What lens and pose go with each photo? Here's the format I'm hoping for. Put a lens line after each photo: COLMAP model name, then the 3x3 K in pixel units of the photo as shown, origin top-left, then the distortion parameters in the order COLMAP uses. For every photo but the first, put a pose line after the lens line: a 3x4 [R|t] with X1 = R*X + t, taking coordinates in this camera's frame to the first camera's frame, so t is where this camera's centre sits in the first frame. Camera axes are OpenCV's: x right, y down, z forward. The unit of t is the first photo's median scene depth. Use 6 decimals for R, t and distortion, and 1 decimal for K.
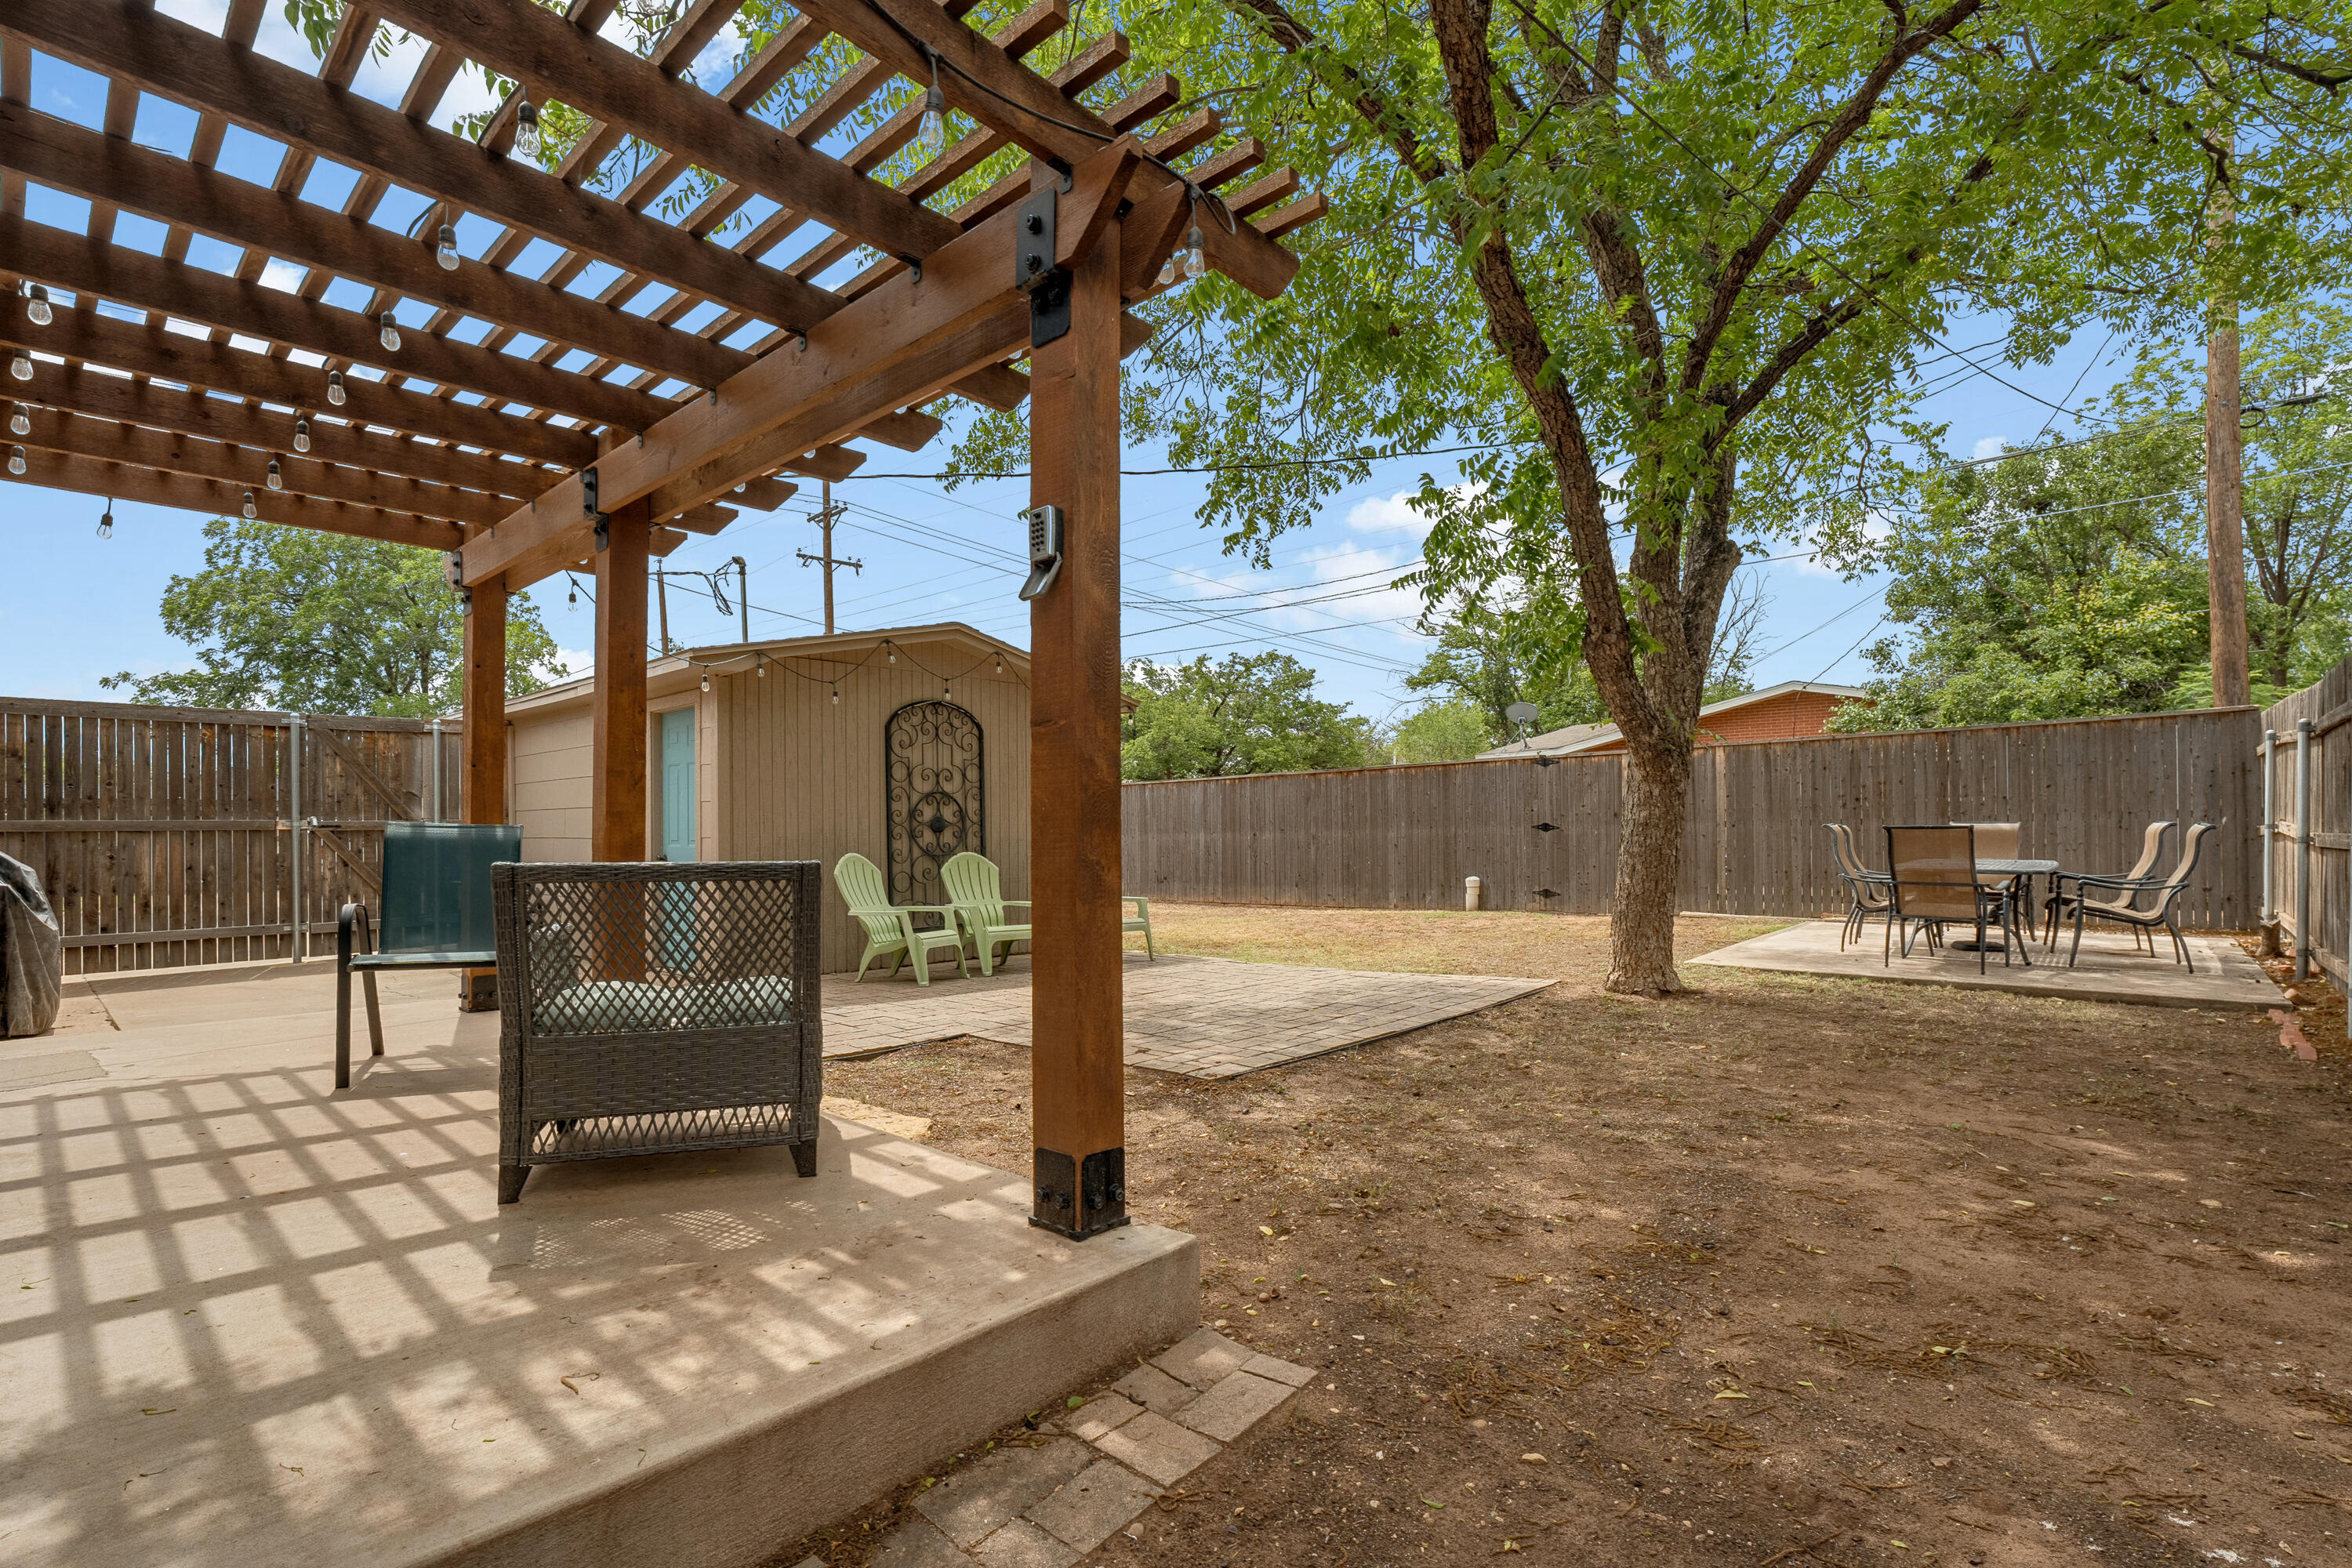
lens RADIAL K [[1079.1, 0, 1176.4], [0, 1079.1, 805.0], [0, 0, 1]] dist [0.002837, 0.000306]
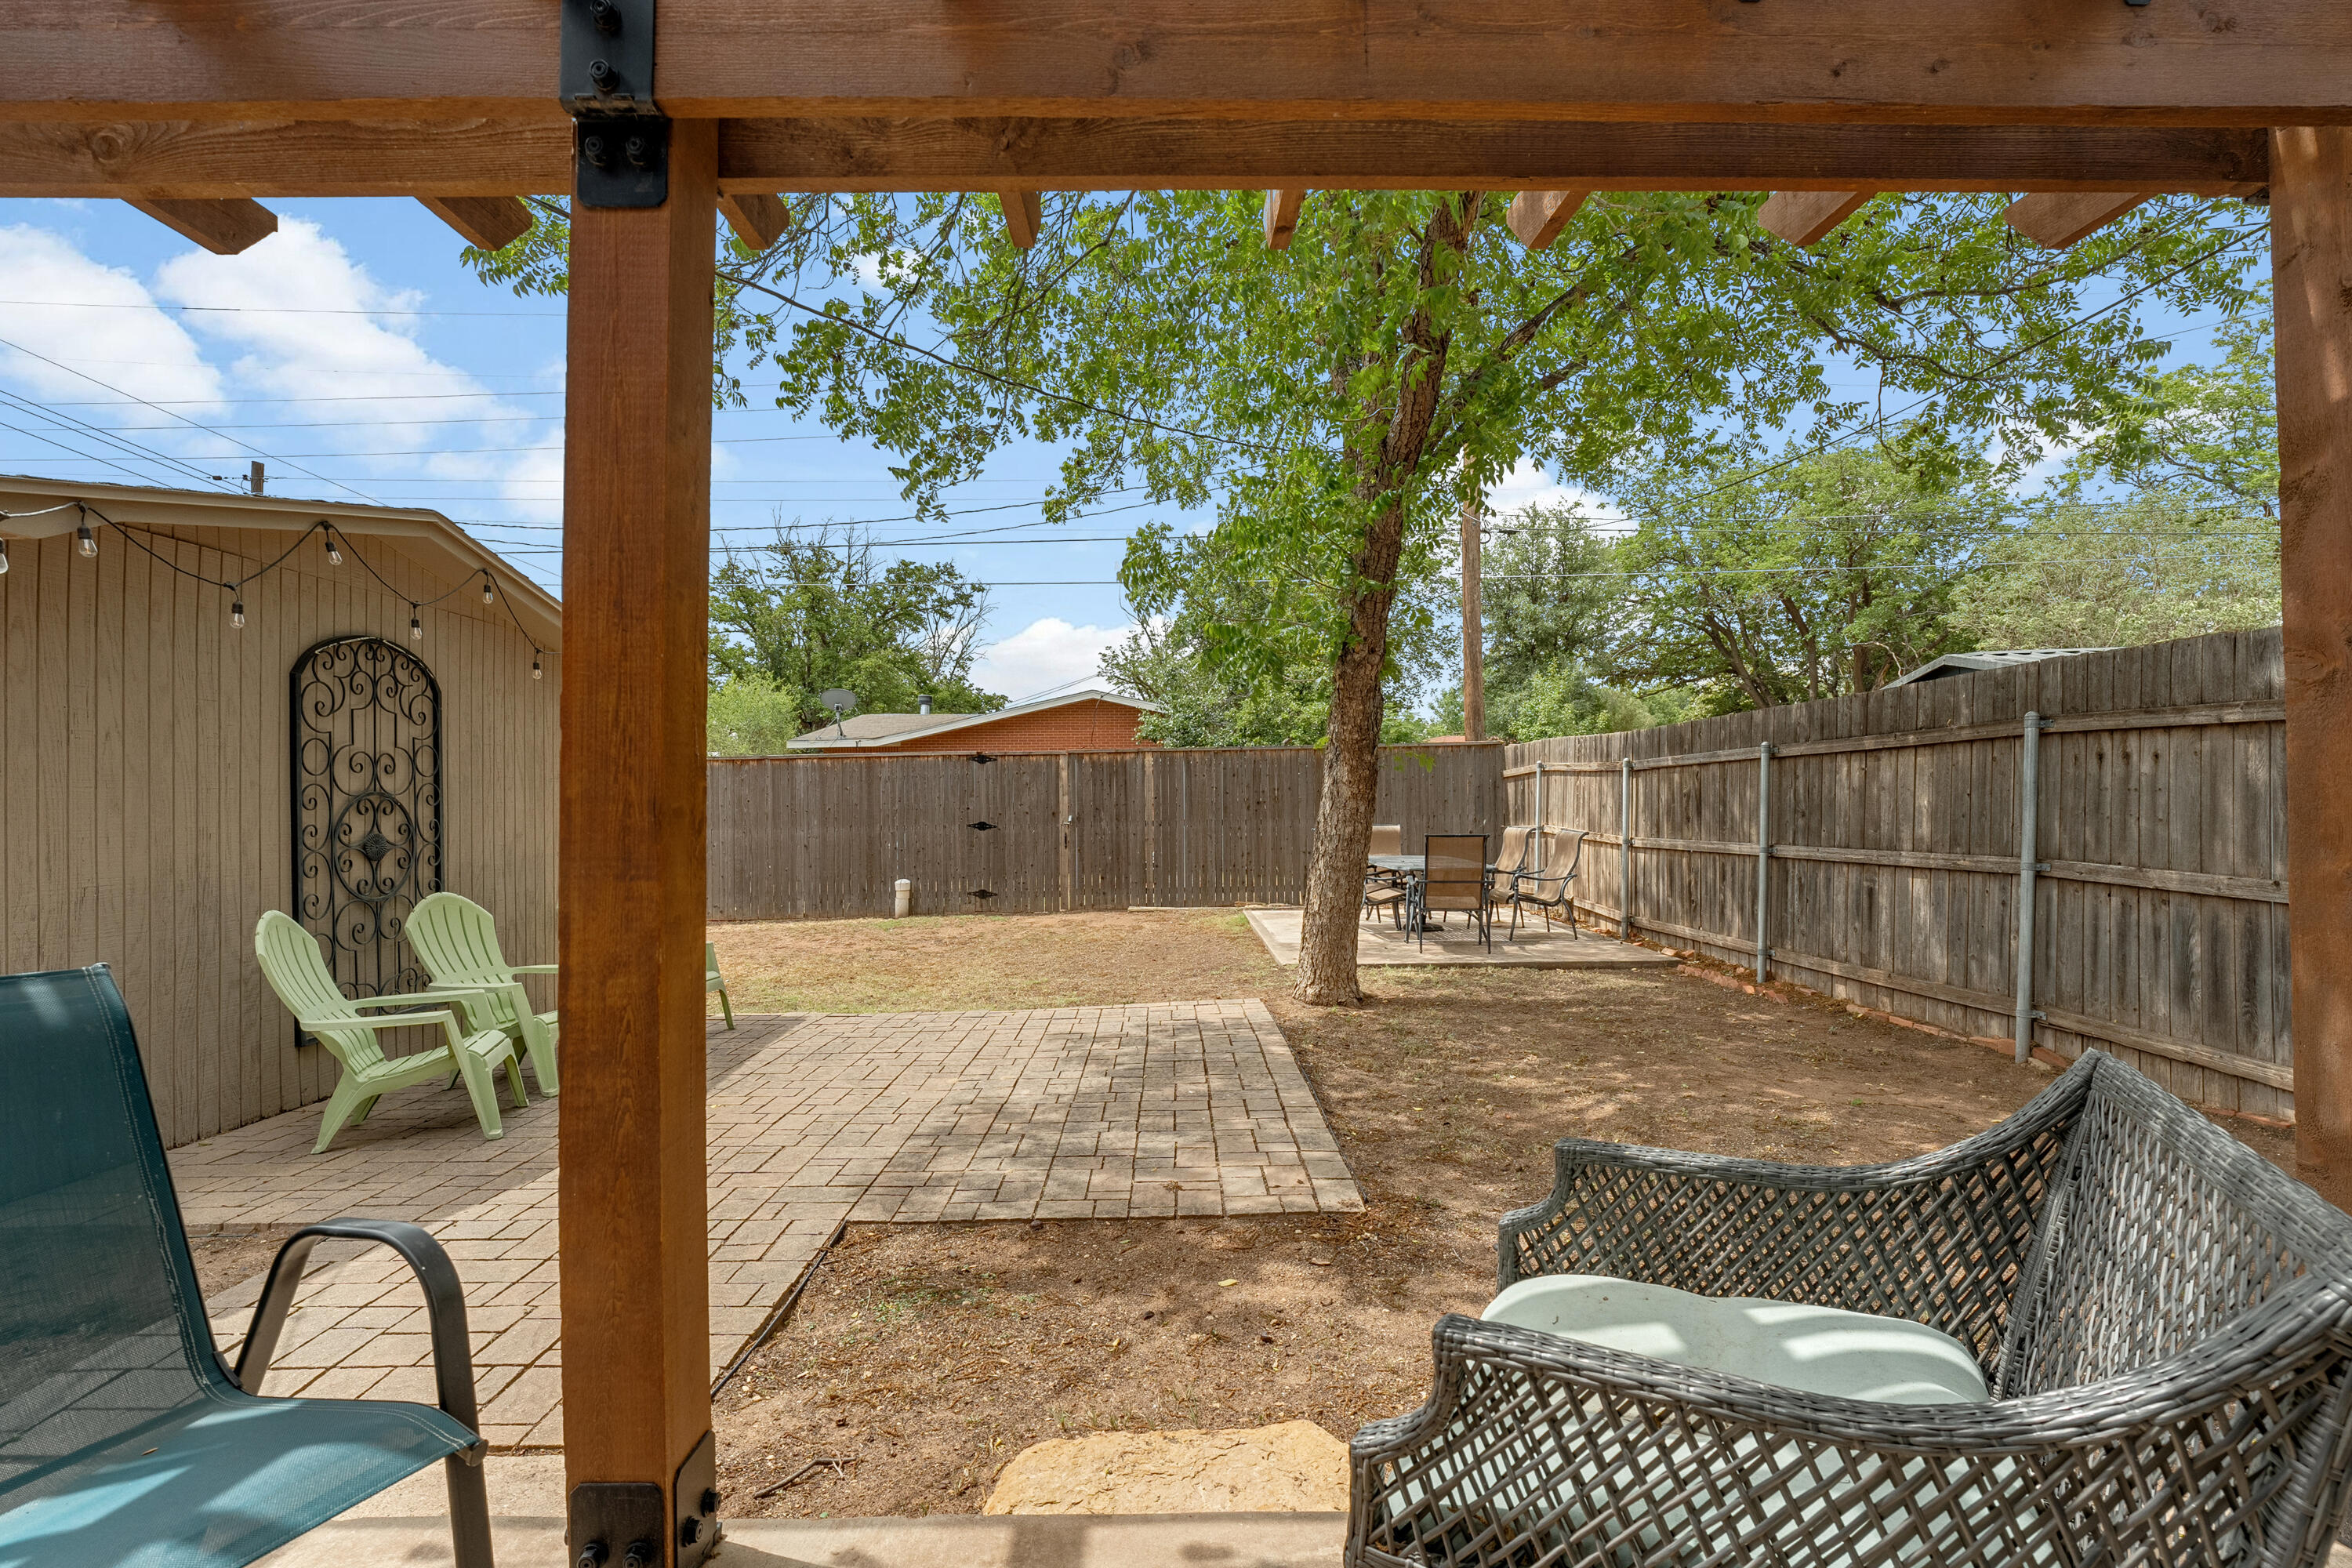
lens RADIAL K [[1079.1, 0, 1173.4], [0, 1079.1, 789.7], [0, 0, 1]] dist [0.002837, 0.000306]
pose [[0.718606, 0.012205, 0.695310, -0.317195], [-0.014063, 0.999897, -0.003017, -0.017743], [-0.695275, -0.007610, 0.718703, 0.272309]]
